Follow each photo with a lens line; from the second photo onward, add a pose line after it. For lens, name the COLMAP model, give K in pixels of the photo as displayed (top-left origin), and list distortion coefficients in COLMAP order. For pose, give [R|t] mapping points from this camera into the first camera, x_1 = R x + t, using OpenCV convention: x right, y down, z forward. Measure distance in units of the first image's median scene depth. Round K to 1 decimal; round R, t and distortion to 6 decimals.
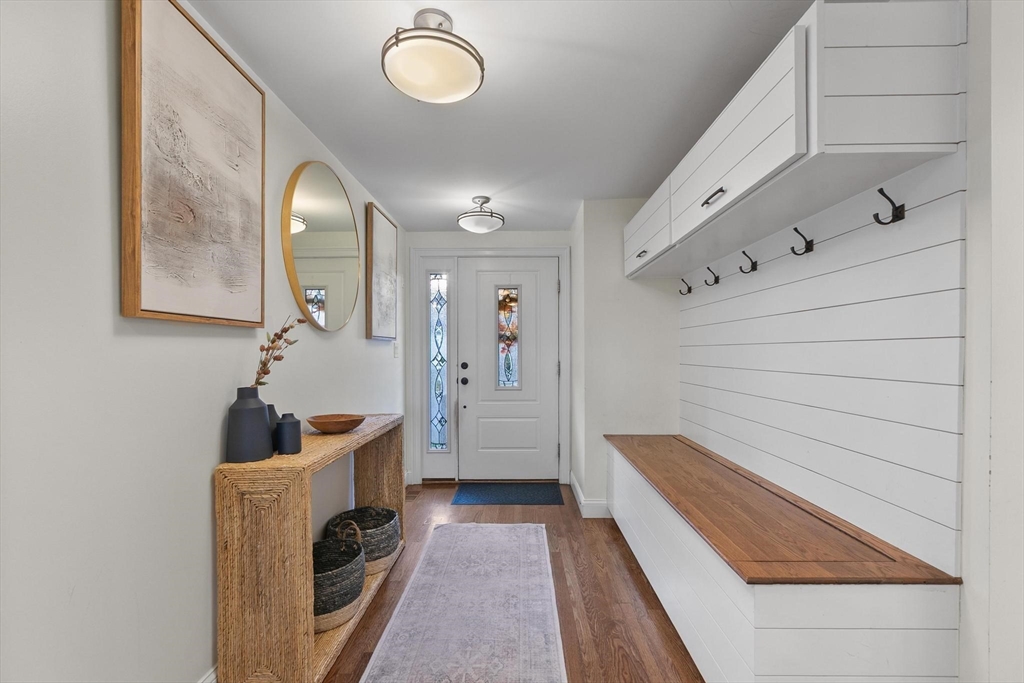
lens RADIAL K [[457.6, 0, 511.7], [0, 457.6, 350.8], [0, 0, 1]] dist [0.004668, -0.001944]
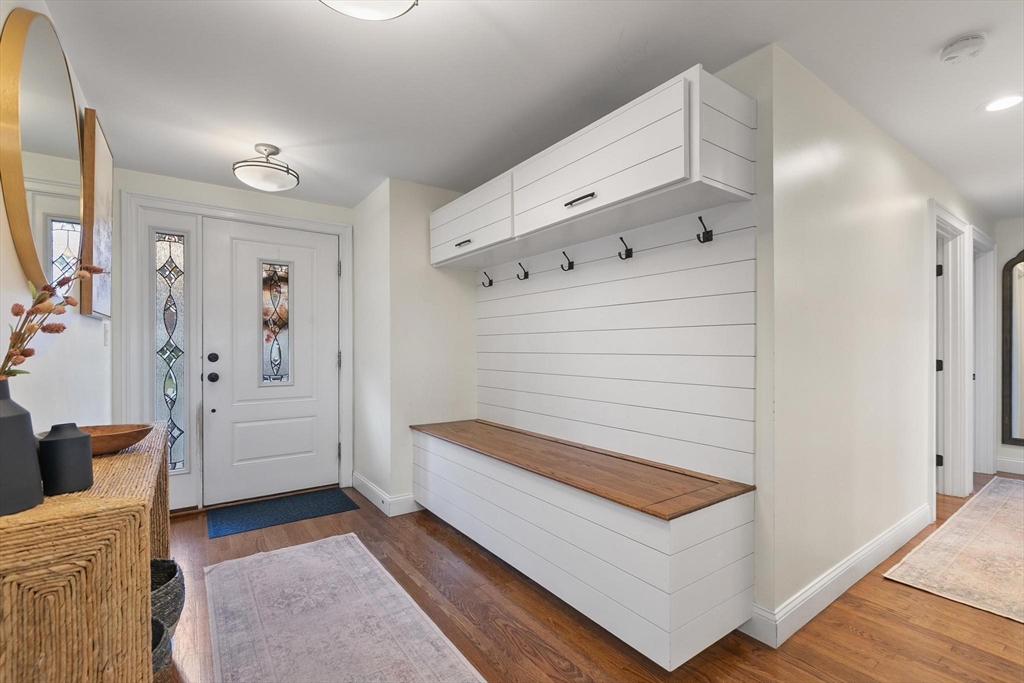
lens RADIAL K [[457.6, 0, 513.1], [0, 457.6, 345.2], [0, 0, 1]] dist [0.004668, -0.001944]
pose [[0.805910, 0.007888, 0.591985, -0.255485], [-0.004374, 0.999963, -0.007369, 0.025500], [-0.592022, 0.003349, 0.805915, 0.124752]]
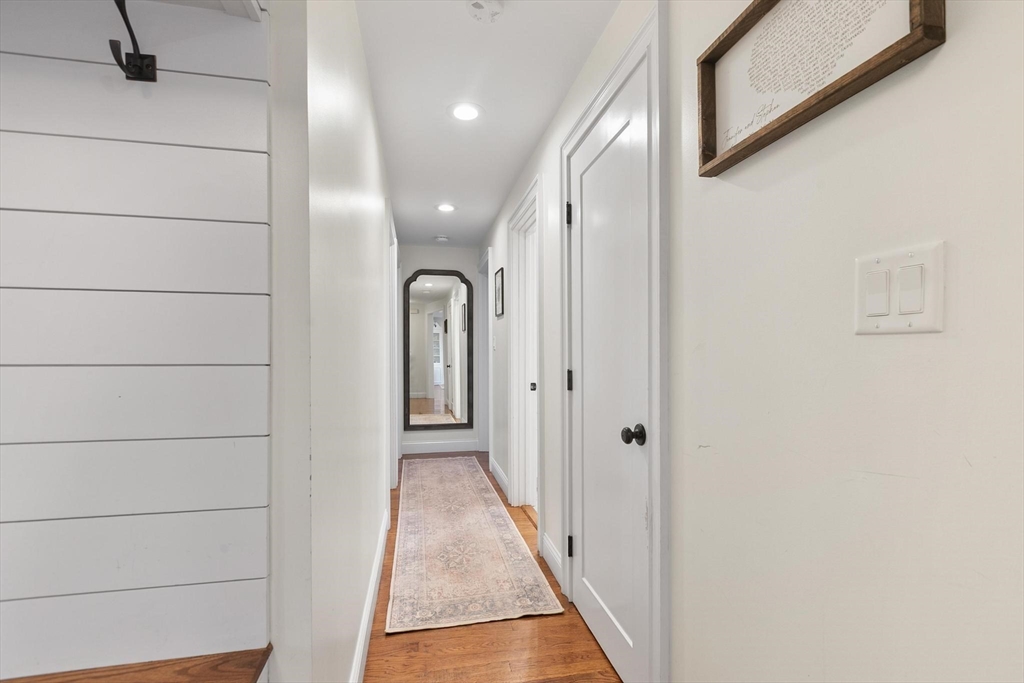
lens RADIAL K [[457.6, 0, 515.8], [0, 457.6, 357.3], [0, 0, 1]] dist [0.004668, -0.001944]
pose [[-0.218571, -0.007497, 0.975792, 0.106716], [-0.003994, 0.999969, 0.006788, 0.027434], [-0.975813, -0.002414, -0.218595, 0.373725]]
